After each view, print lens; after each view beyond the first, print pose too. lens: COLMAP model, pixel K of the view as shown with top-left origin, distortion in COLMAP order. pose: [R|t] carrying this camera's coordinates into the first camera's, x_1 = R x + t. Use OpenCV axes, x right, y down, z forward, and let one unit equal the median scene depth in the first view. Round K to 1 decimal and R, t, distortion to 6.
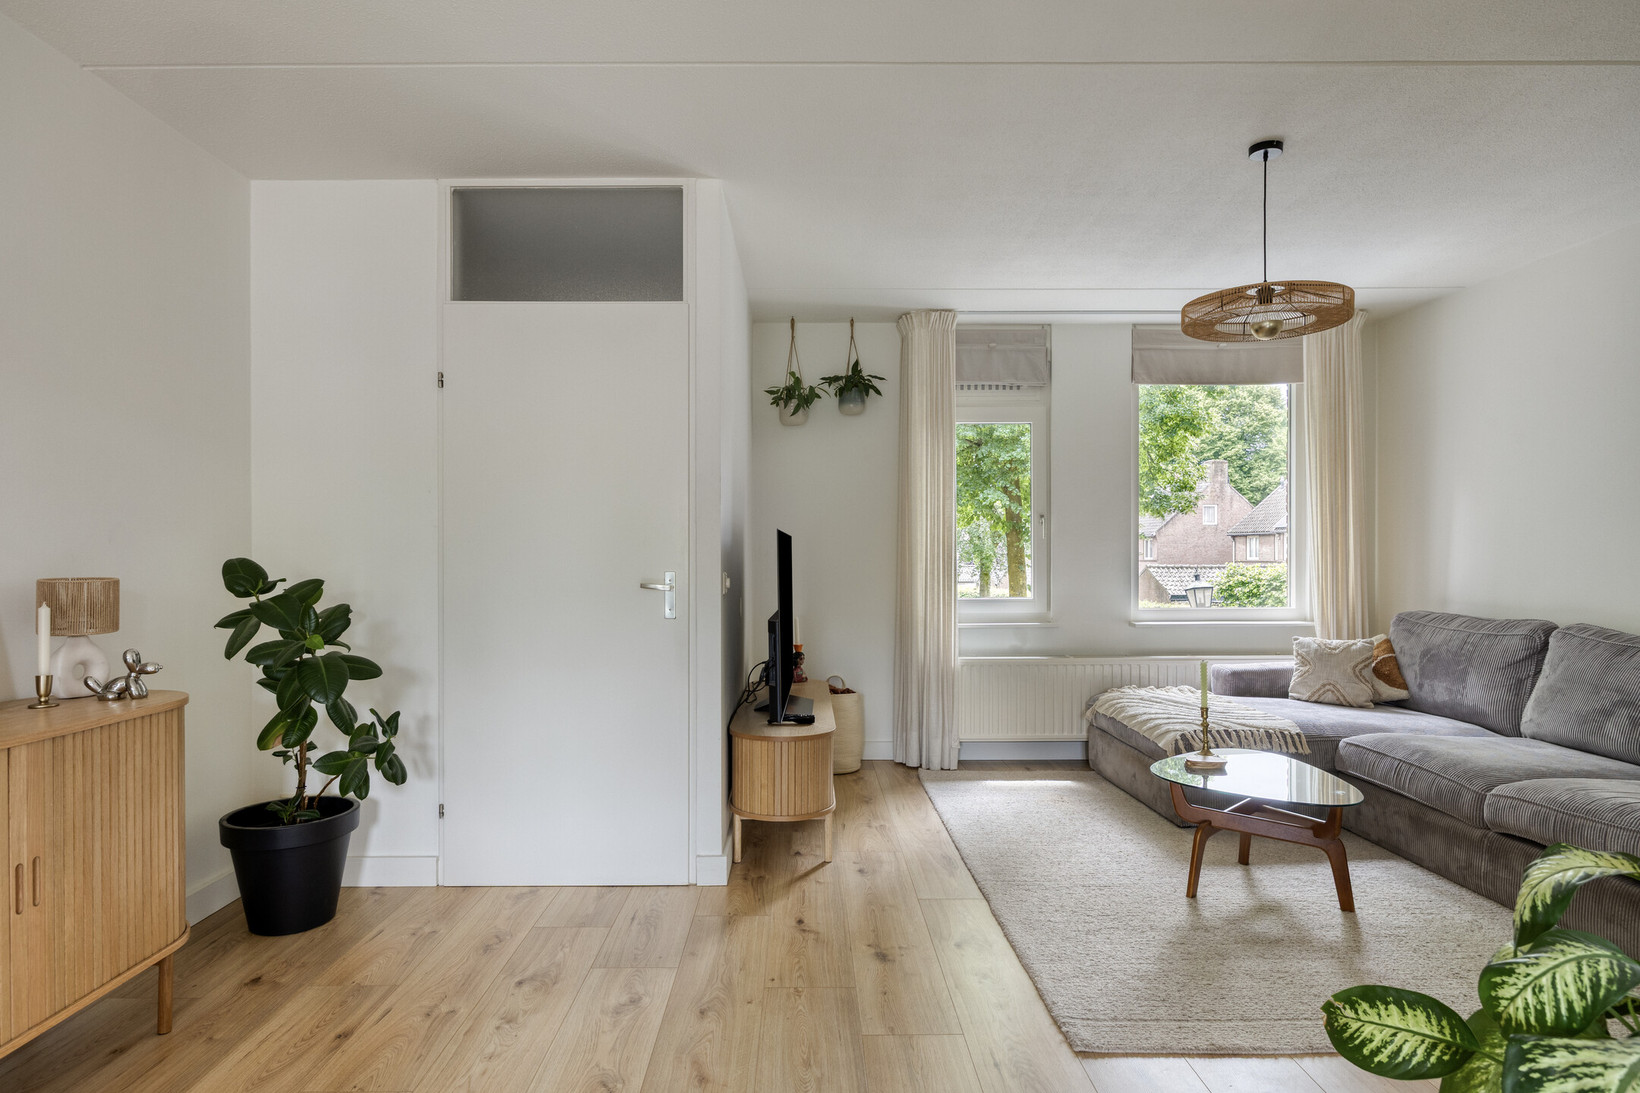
lens RADIAL K [[934.2, 0, 814.3], [0, 934.2, 568.8], [0, 0, 1]] dist [0.003556, -0.001096]
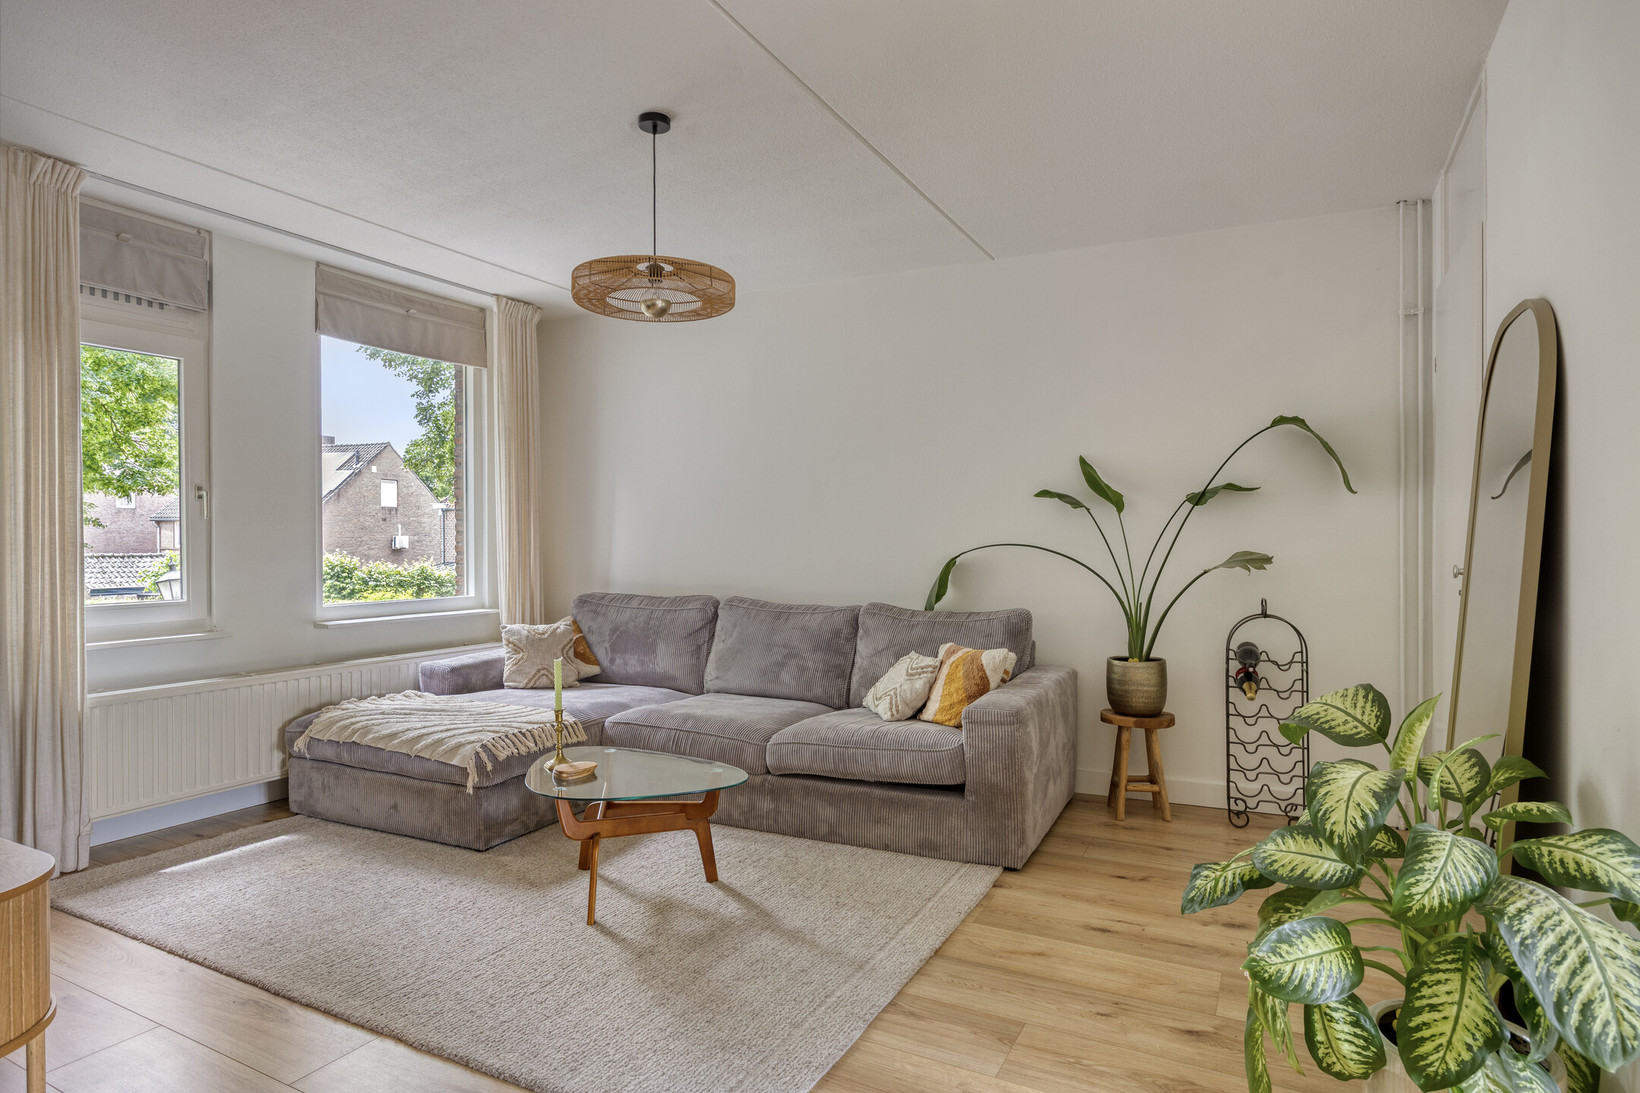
lens RADIAL K [[907.6, 0, 811.8], [0, 907.6, 550.1], [0, 0, 1]] dist [0.000748, -0.001388]
pose [[0.484410, -0.005232, 0.874825, -0.198769], [0.010998, 0.999940, -0.000109, -0.002794], [-0.874772, 0.009674, 0.484438, 0.308985]]
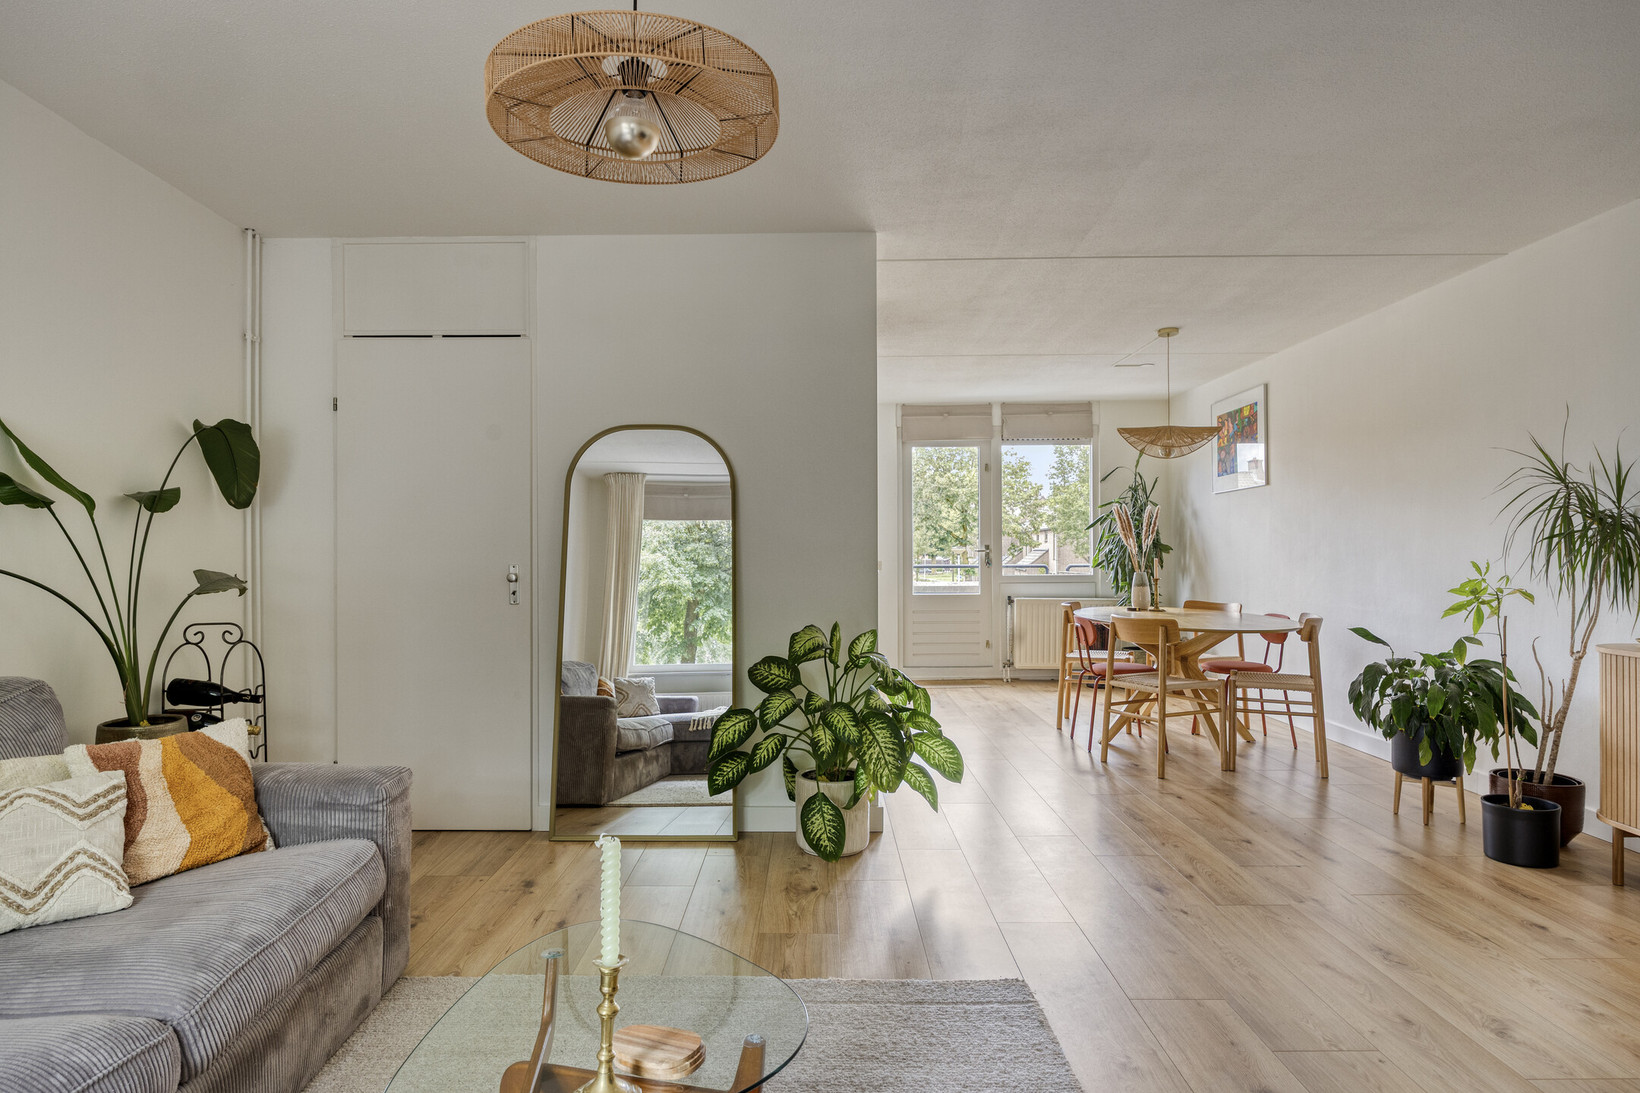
lens RADIAL K [[931.0, 0, 809.0], [0, 931.0, 558.3], [0, 0, 1]] dist [0.002243, 0.000823]
pose [[-0.999665, 0.007147, 0.024860, 0.281649], [0.007458, 0.999895, 0.012440, -0.013238], [-0.024768, 0.012622, -0.999614, 1.176119]]
